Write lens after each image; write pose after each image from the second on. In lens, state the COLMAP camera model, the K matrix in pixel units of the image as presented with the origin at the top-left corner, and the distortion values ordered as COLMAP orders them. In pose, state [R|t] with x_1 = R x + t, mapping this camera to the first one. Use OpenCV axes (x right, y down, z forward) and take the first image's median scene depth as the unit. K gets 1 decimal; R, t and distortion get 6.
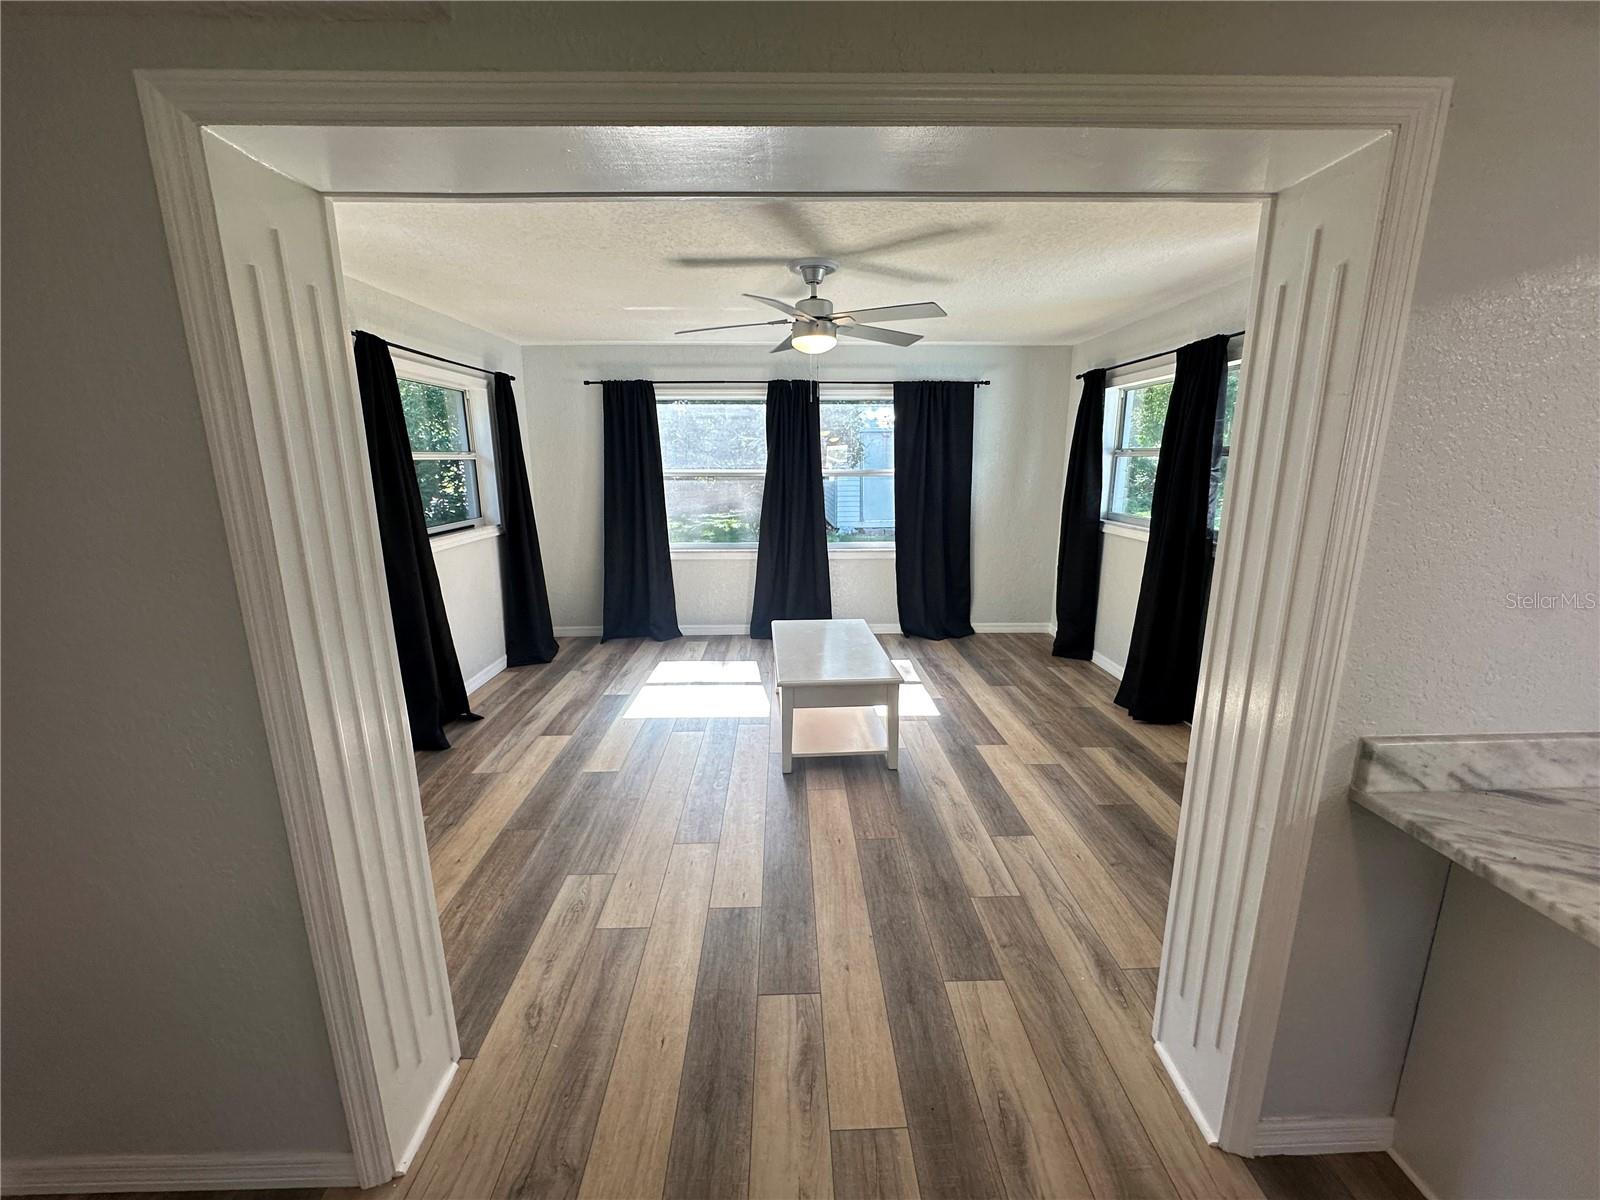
lens RADIAL K [[640.2, 0, 797.2], [0, 640.2, 602.5], [0, 0, 1]] dist [-0.007998, 0.001753]
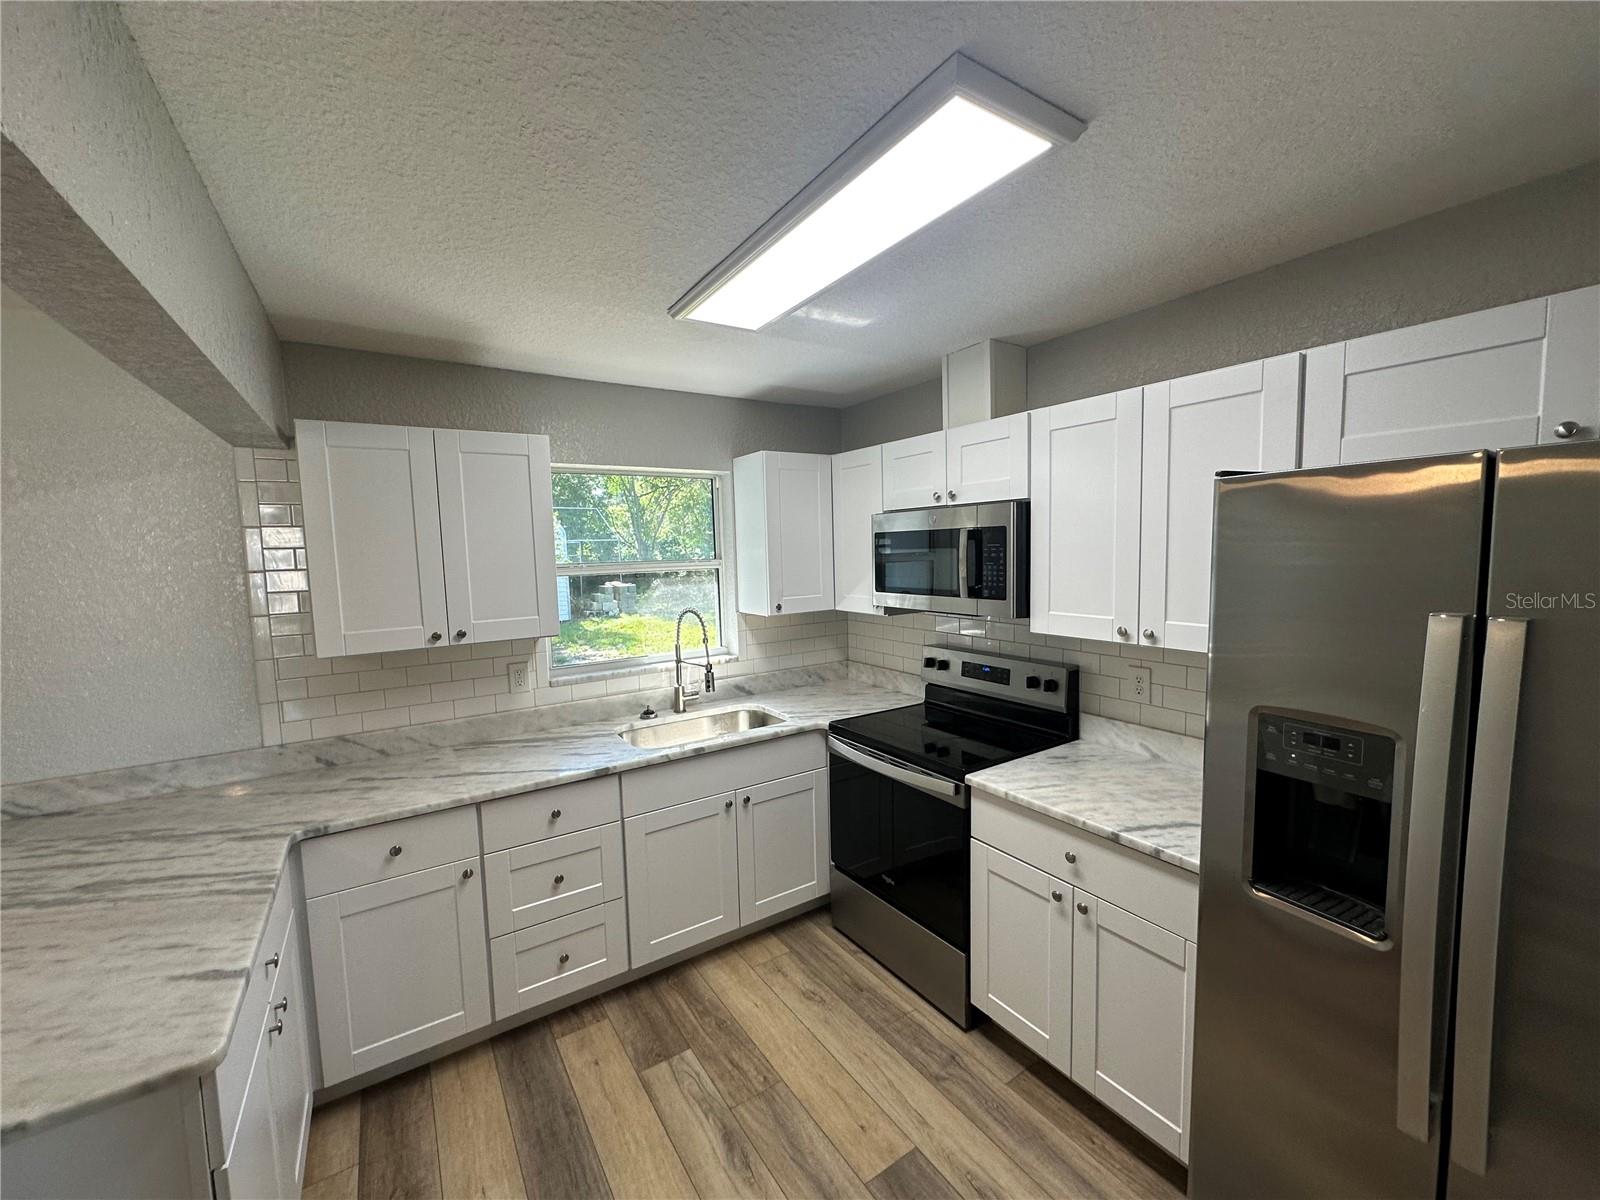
lens RADIAL K [[640.2, 0, 799.9], [0, 640.2, 599.5], [0, 0, 1]] dist [-0.007998, 0.001753]
pose [[0.845096, -0.056489, 0.531622, 1.231012], [0.137281, 0.983988, -0.113673, 0.135737], [-0.516689, 0.169046, 0.839319, -0.908132]]
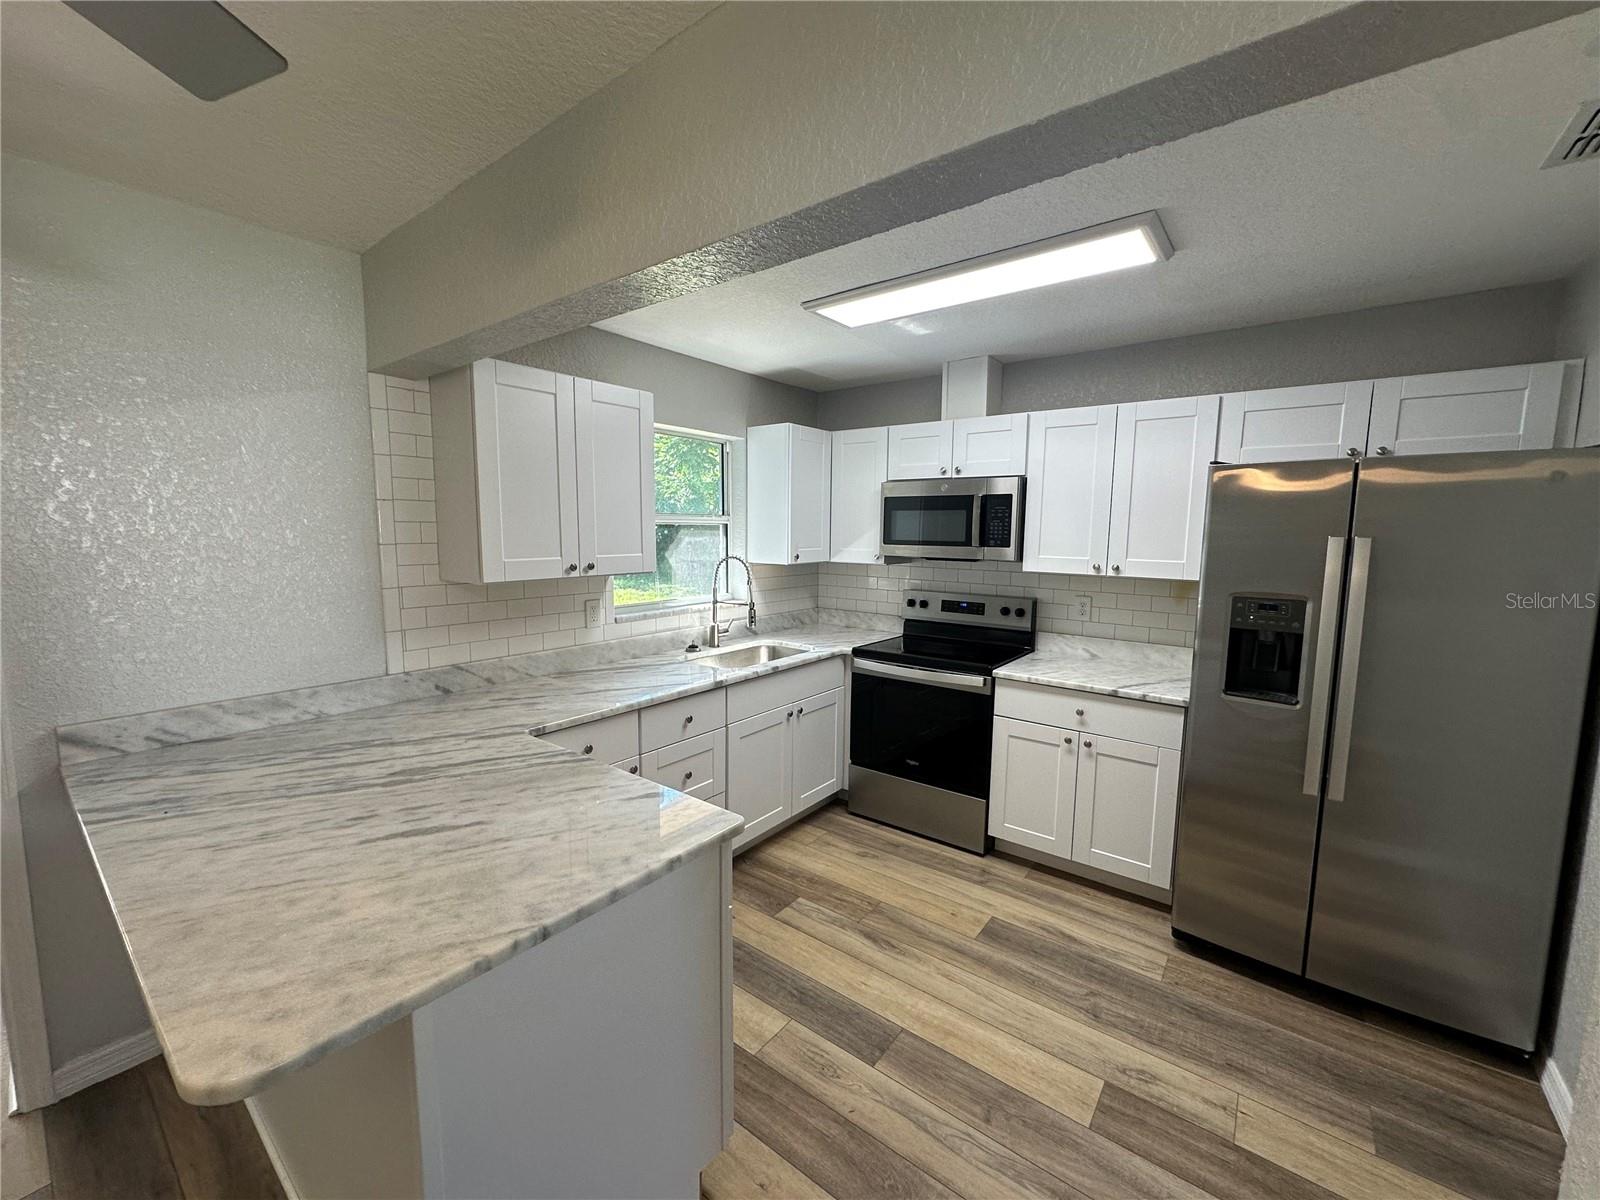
lens RADIAL K [[640.2, 0, 802.0], [0, 640.2, 600.0], [0, 0, 1]] dist [-0.007998, 0.001753]
pose [[0.624324, -0.072497, 0.777794, 0.558339], [0.158613, 0.986708, -0.035346, 0.161471], [-0.764893, 0.145435, 0.627525, -0.717712]]
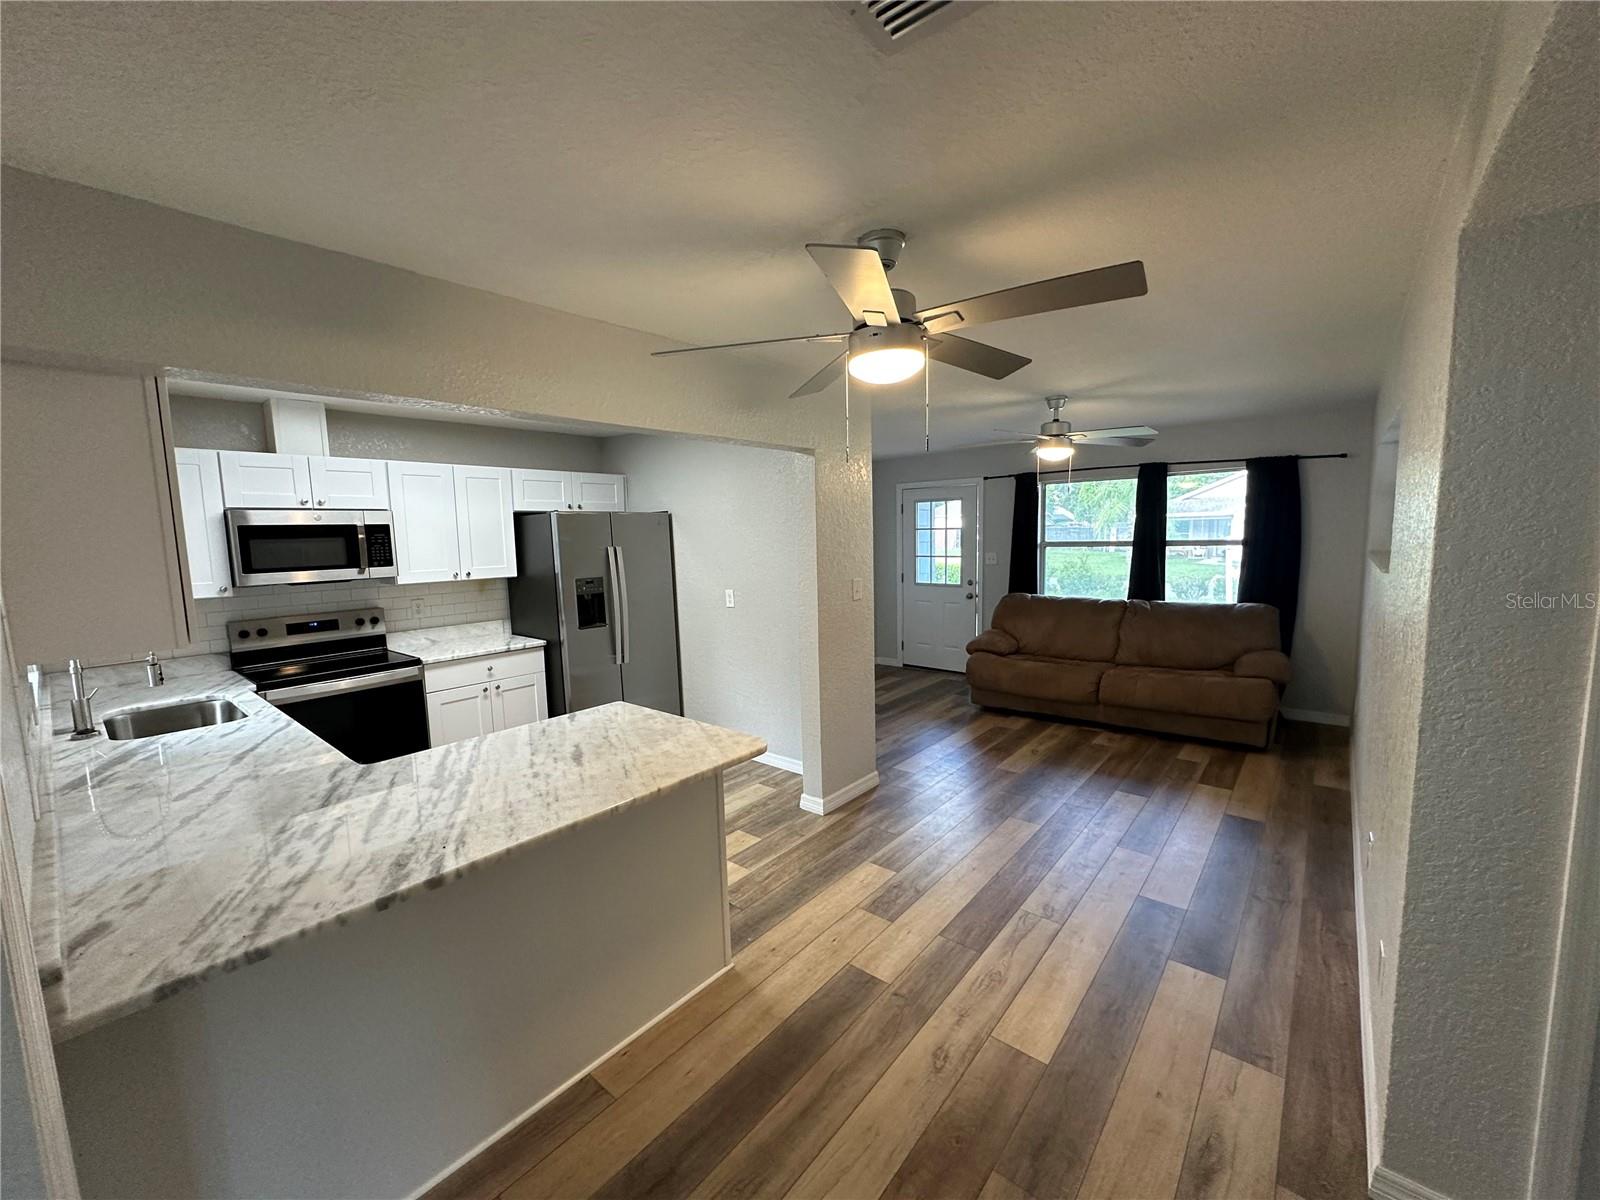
lens RADIAL K [[640.2, 0, 798.7], [0, 640.2, 597.6], [0, 0, 1]] dist [-0.007998, 0.001753]
pose [[-0.748751, -0.042854, 0.661465, -0.181935], [0.178117, 0.948197, 0.263052, -0.159321], [-0.638472, 0.314779, -0.702330, 0.531752]]
